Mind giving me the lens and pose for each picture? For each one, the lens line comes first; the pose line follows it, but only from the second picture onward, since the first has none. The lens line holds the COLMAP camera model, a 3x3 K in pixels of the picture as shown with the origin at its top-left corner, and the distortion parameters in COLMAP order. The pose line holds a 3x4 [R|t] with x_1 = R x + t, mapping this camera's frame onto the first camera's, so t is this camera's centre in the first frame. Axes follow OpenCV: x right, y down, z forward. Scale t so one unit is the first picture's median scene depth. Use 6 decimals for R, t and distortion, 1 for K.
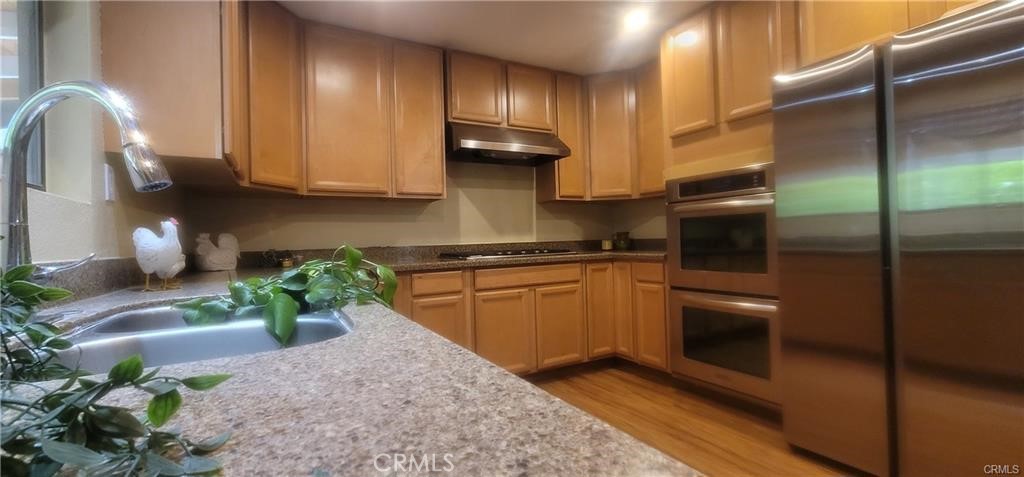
lens RADIAL K [[418.3, 0, 508.2], [0, 418.3, 239.1], [0, 0, 1]] dist [-0.000799, -0.000013]
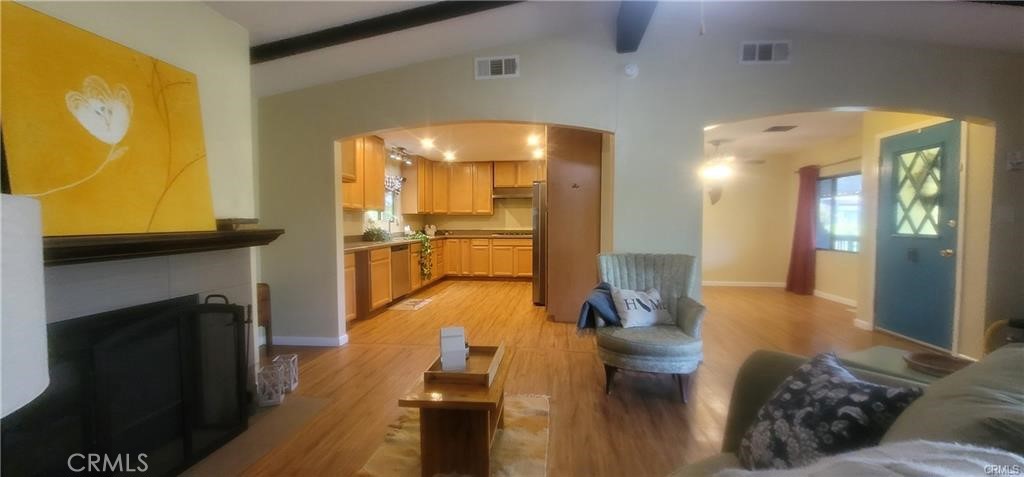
lens RADIAL K [[418.3, 0, 508.2], [0, 418.3, 239.1], [0, 0, 1]] dist [-0.000799, -0.000013]
pose [[0.802930, 0.054711, -0.593558, 1.671421], [-0.020004, 0.997691, 0.064900, -0.115318], [0.595738, -0.040237, 0.802170, -1.261675]]
